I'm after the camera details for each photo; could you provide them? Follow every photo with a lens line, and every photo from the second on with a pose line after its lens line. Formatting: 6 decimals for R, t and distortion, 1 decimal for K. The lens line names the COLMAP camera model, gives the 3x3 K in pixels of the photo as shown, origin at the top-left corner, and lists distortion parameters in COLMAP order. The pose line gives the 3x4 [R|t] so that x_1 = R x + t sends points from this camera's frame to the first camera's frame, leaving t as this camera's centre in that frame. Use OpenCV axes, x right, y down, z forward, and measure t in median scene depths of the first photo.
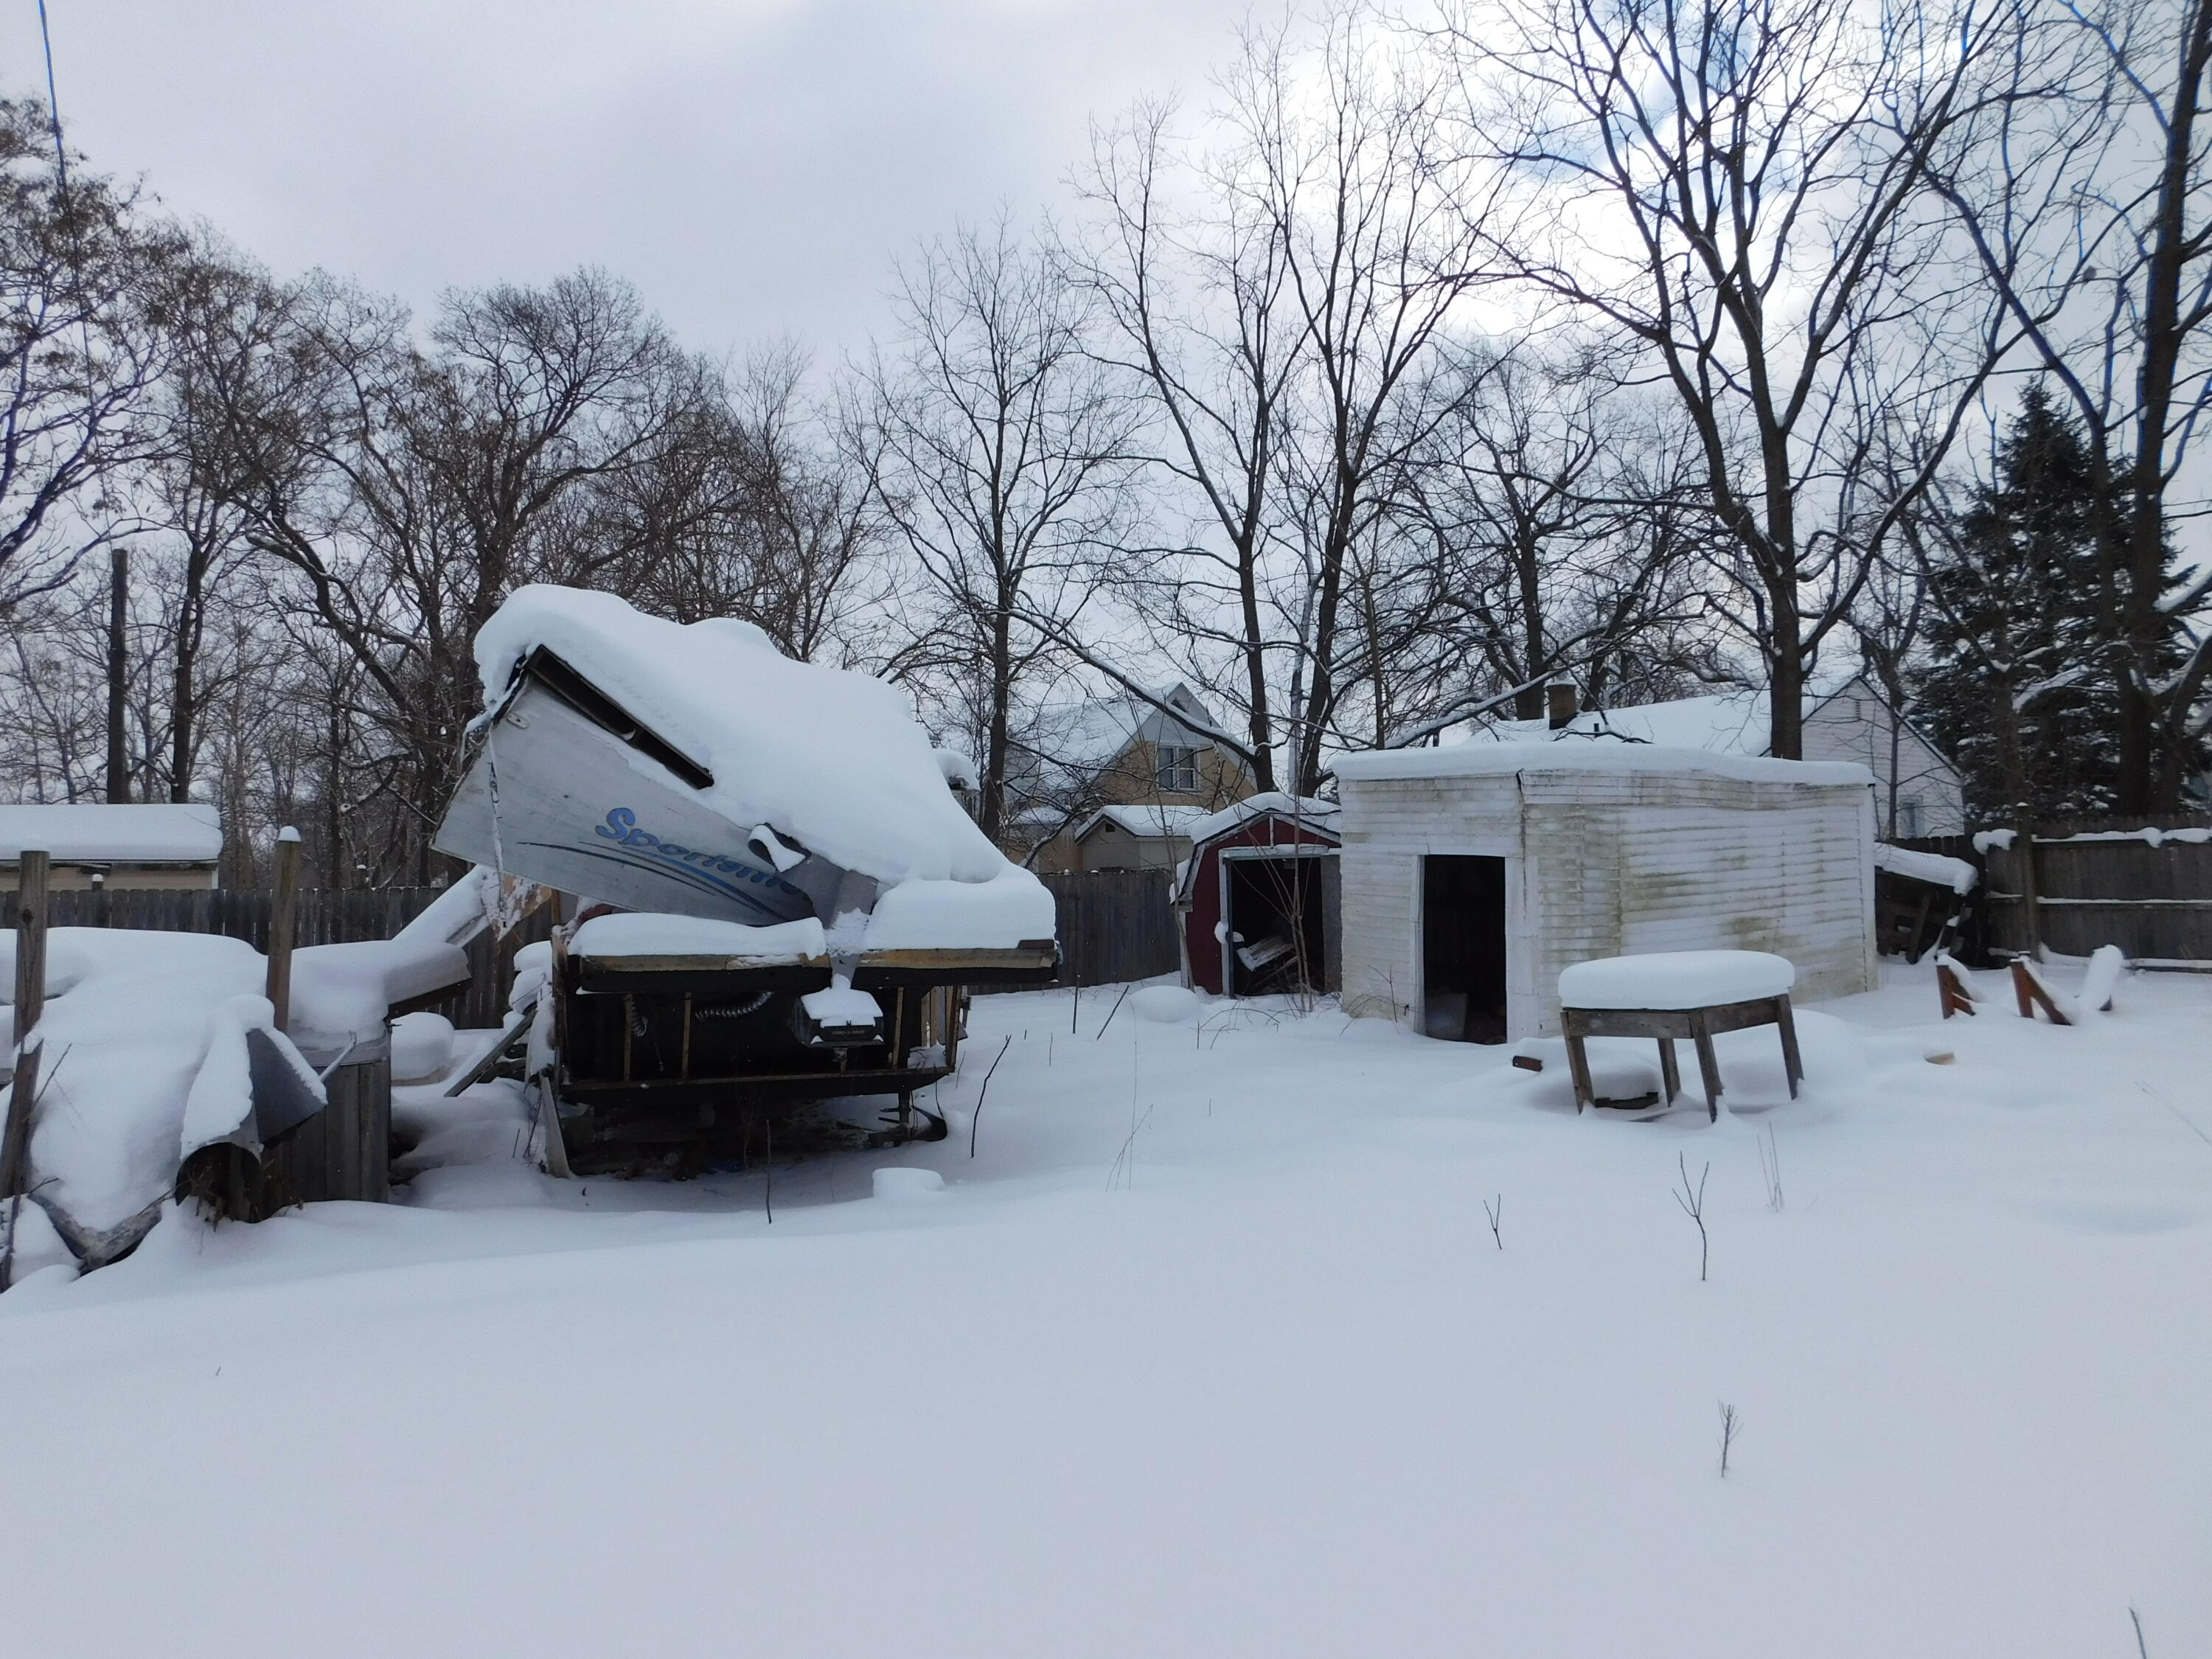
lens RADIAL K [[1480.8, 0, 1108.1], [0, 1480.8, 825.4], [0, 0, 1]] dist [-0.051166, 0.049642]
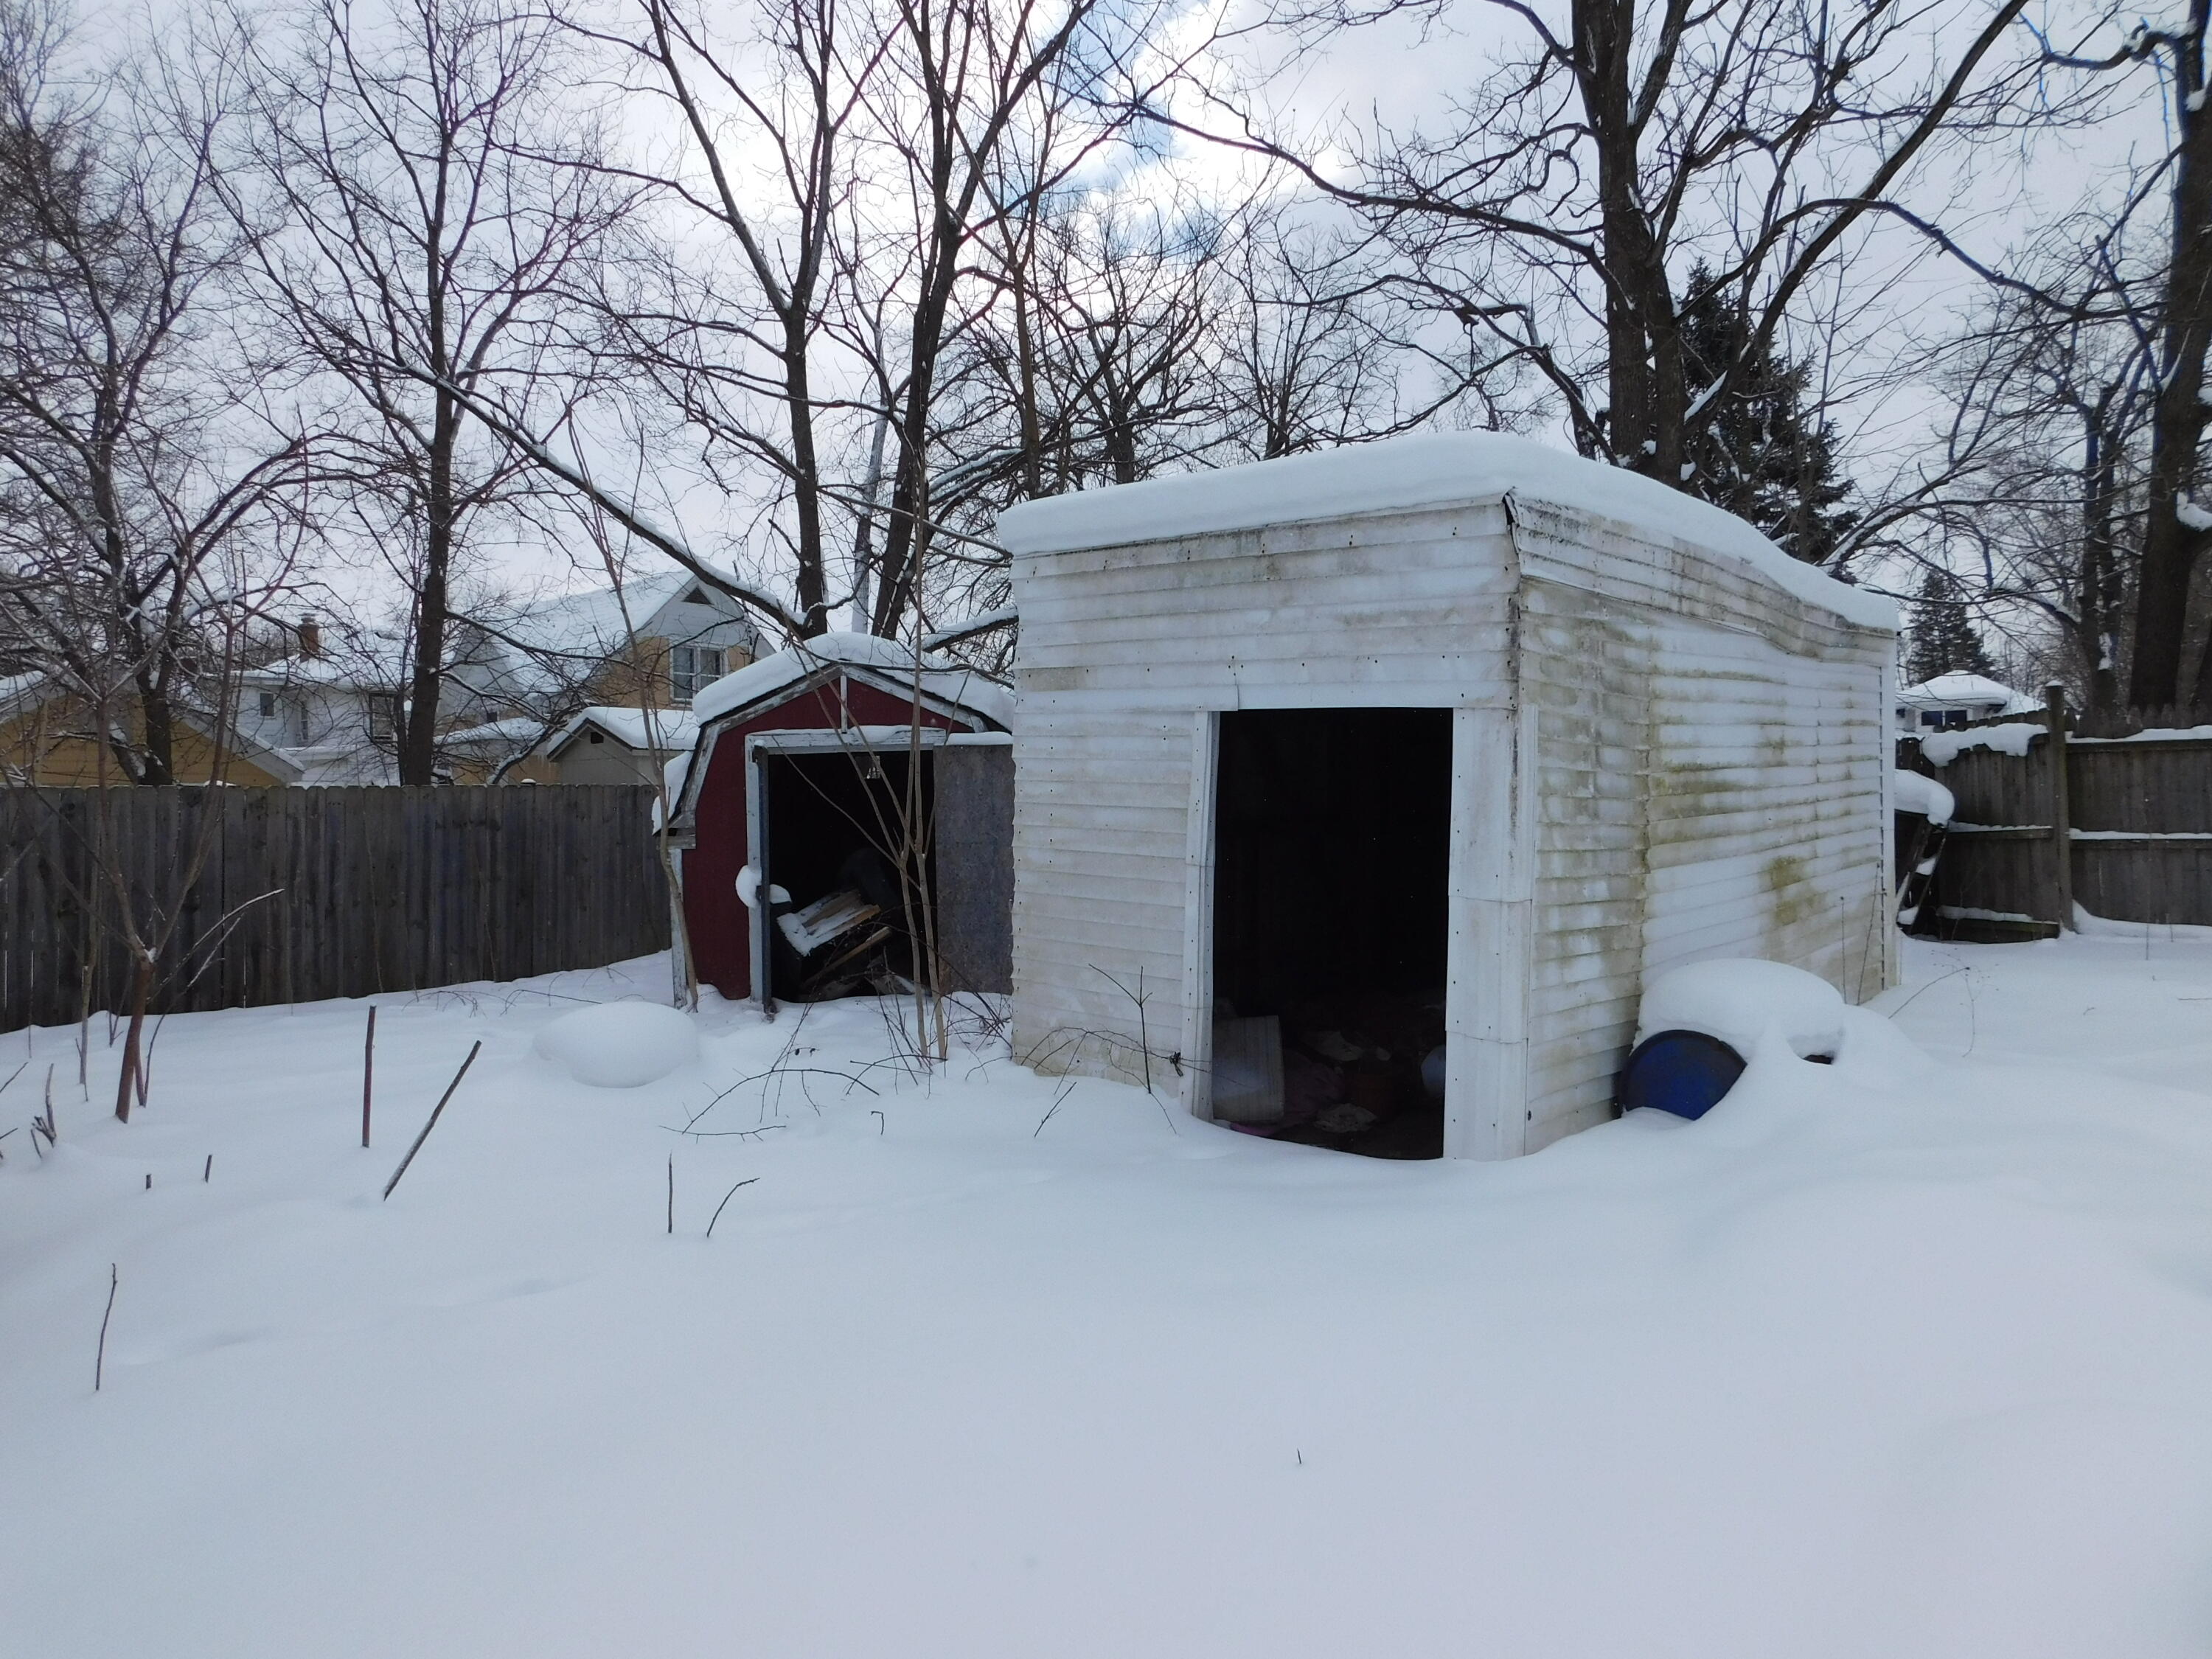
lens RADIAL K [[1480.8, 0, 1116.9], [0, 1480.8, 830.9], [0, 0, 1]] dist [-0.051166, 0.049642]
pose [[0.950194, 0.008099, 0.311552, 0.037179], [-0.020495, 0.999122, 0.036534, 0.030623], [-0.310983, -0.041099, 0.949526, 0.458445]]
